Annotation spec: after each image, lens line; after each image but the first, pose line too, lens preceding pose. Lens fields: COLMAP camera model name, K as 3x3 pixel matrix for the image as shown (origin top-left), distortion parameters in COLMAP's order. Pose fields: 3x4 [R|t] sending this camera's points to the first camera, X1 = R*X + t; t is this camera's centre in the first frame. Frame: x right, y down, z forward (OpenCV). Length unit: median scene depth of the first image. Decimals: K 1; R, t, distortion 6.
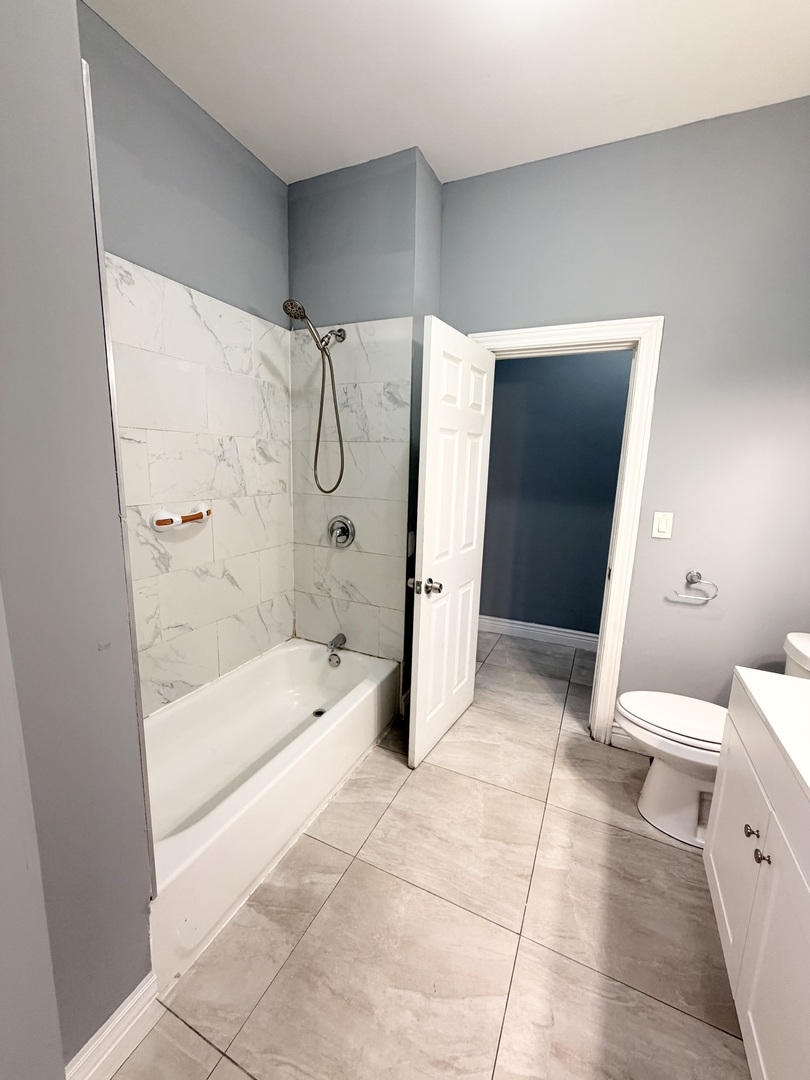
lens RADIAL K [[432.7, 0, 405.3], [0, 432.7, 537.9], [0, 0, 1]] dist [-0.000439, 0.000120]
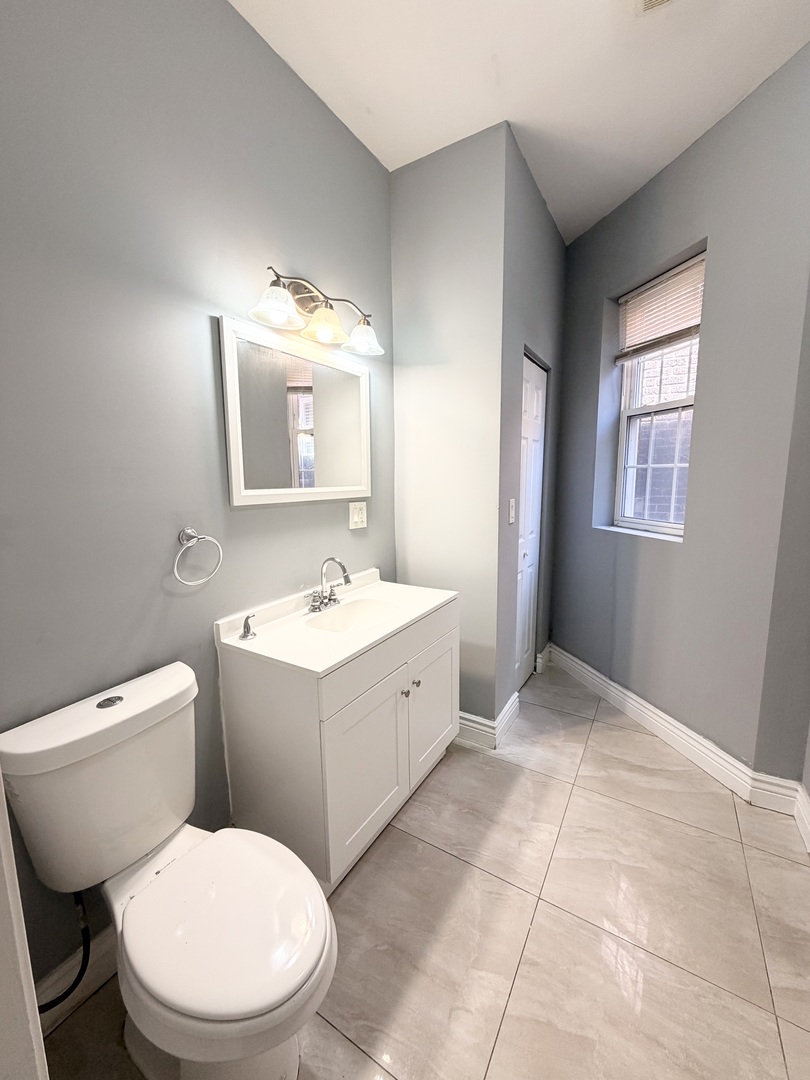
lens RADIAL K [[432.7, 0, 410.3], [0, 432.7, 537.0], [0, 0, 1]] dist [-0.000439, 0.000120]
pose [[-0.995301, -0.036328, 0.089754, 0.510582], [-0.007223, 0.952223, 0.305317, -0.238713], [-0.096557, 0.303235, -0.948011, 1.748379]]
